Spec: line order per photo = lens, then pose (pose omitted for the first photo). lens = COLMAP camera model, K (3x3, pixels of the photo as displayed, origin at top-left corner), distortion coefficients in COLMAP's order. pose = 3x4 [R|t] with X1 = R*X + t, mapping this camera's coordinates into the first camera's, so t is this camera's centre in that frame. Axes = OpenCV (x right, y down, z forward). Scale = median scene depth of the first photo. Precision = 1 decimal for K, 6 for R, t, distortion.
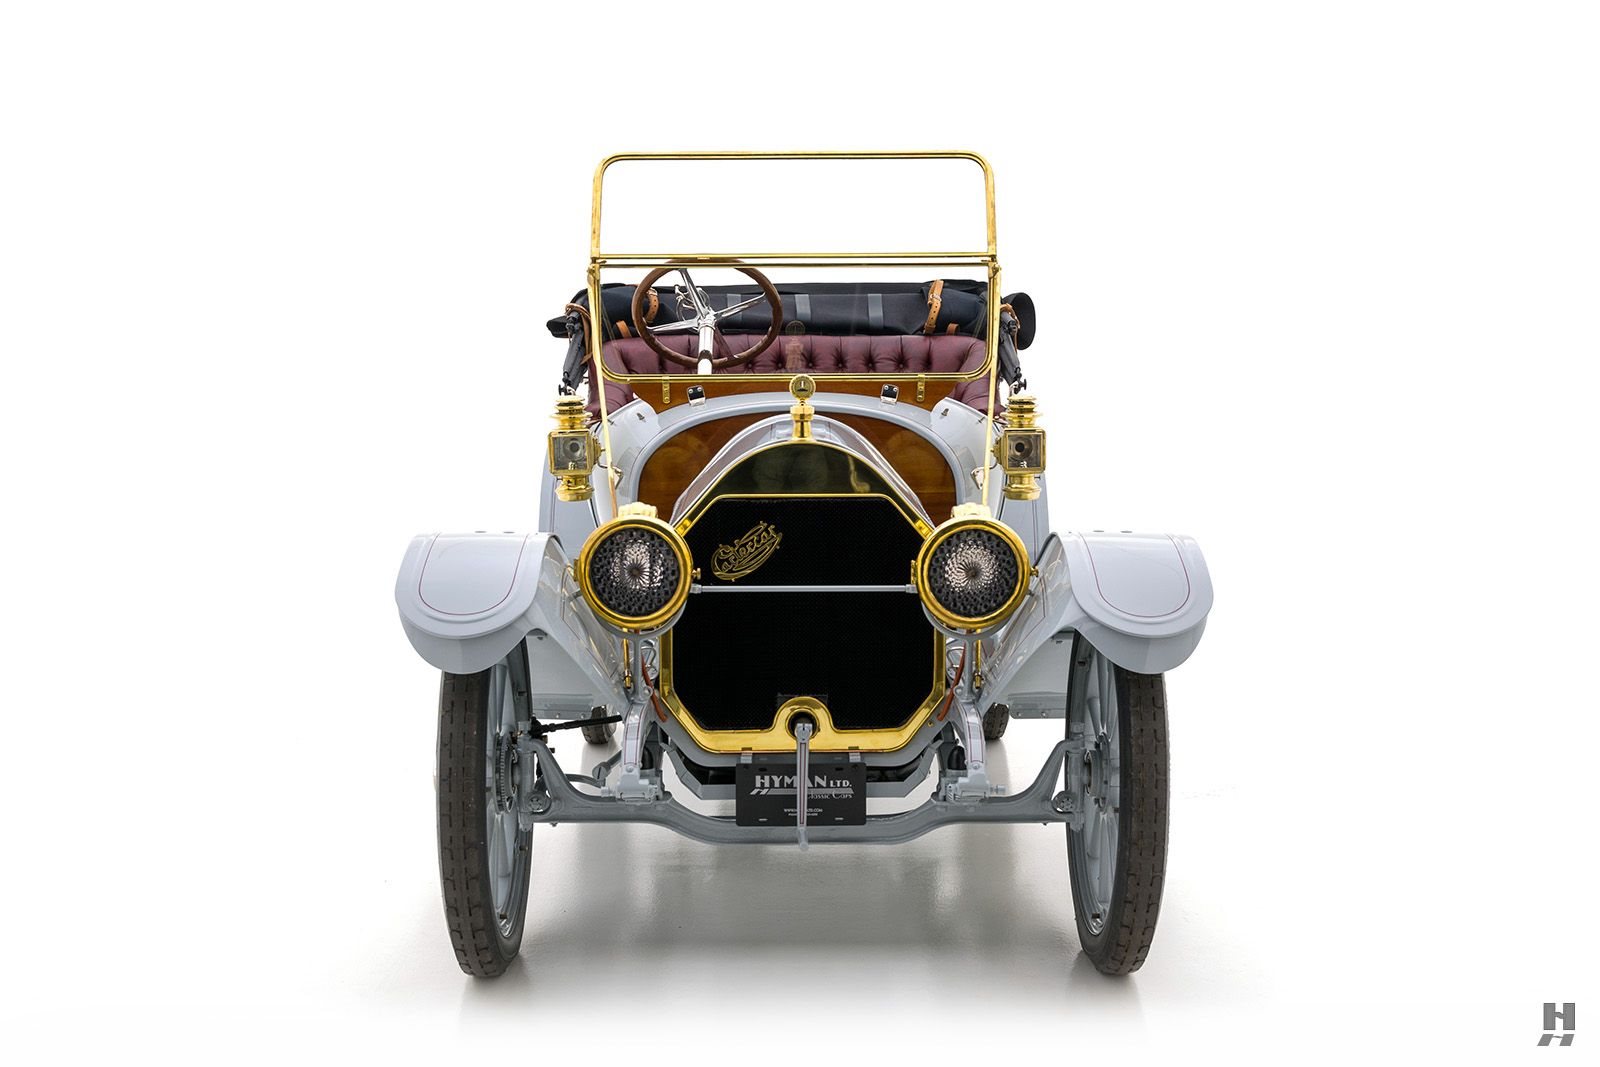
lens RADIAL K [[1933.4, 0, 797.6], [0, 1933.4, 535.6], [0, 0, 1]] dist [0.032015, 0.000000]
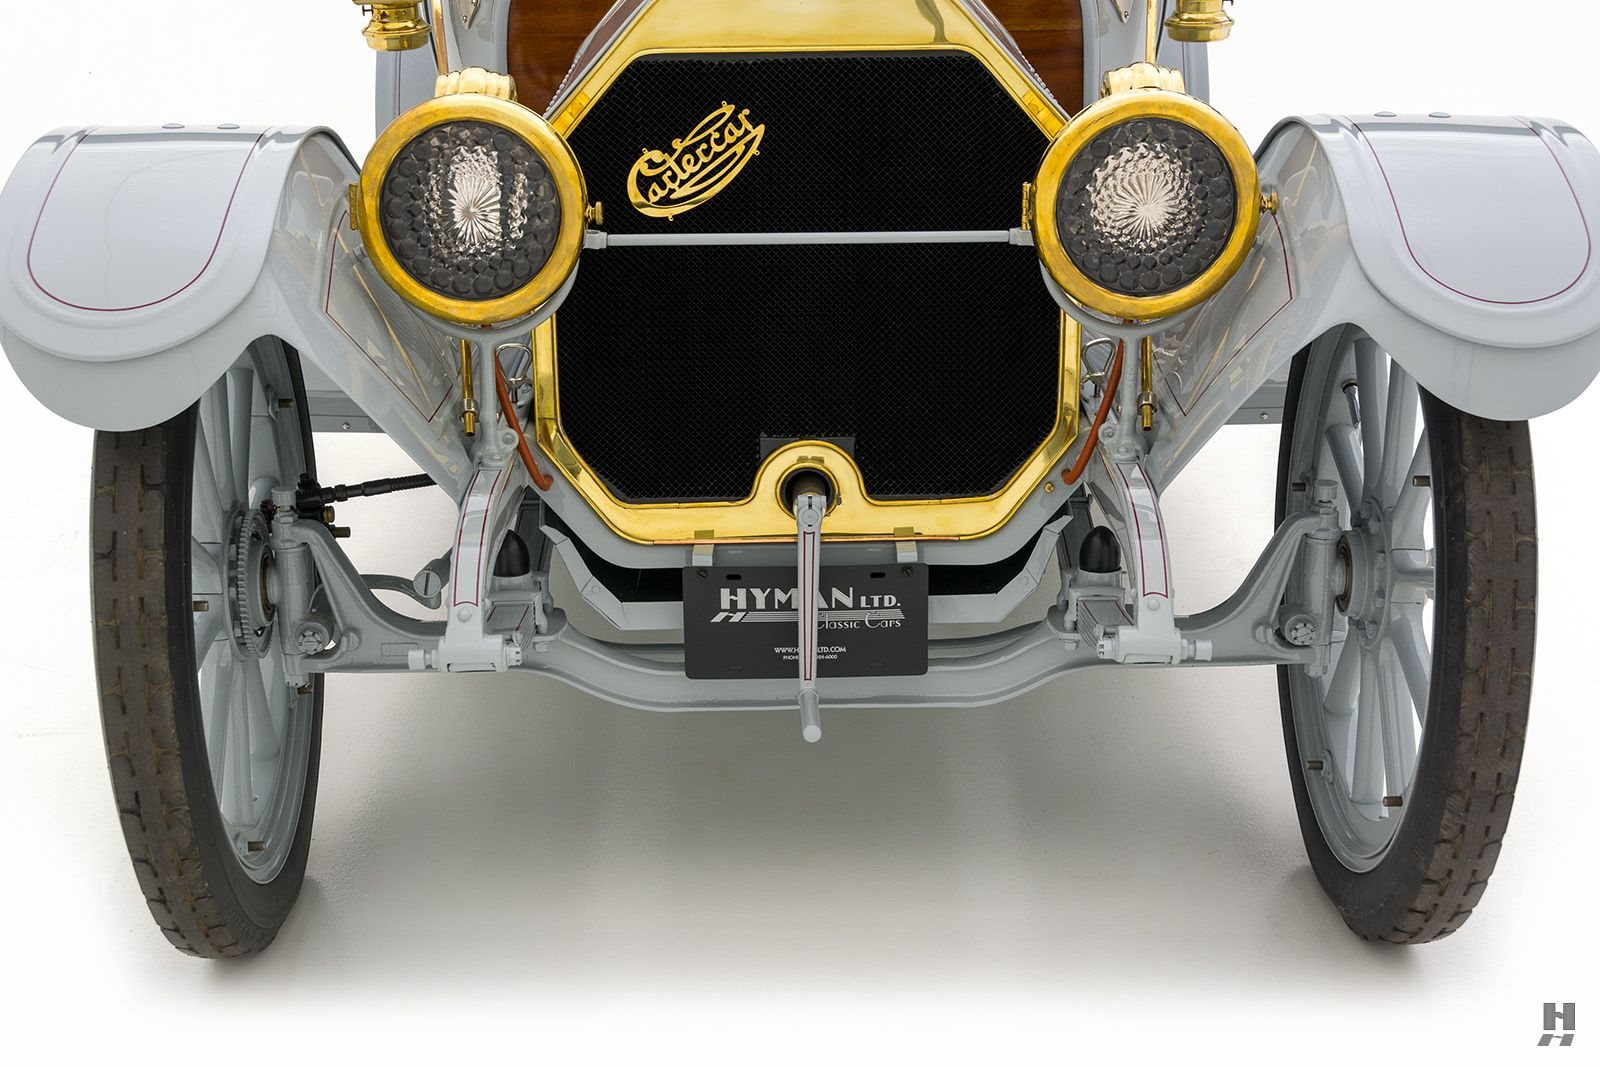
lens RADIAL K [[2405.7, 0, 798.8], [0, 2405.7, 535.3], [0, 0, 1]] dist [0.018172, 0.000000]
pose [[0.999973, -0.006212, -0.003943, 0.002532], [0.006862, 0.980779, 0.195000, -0.018618], [0.002656, -0.195022, 0.980795, 0.356229]]
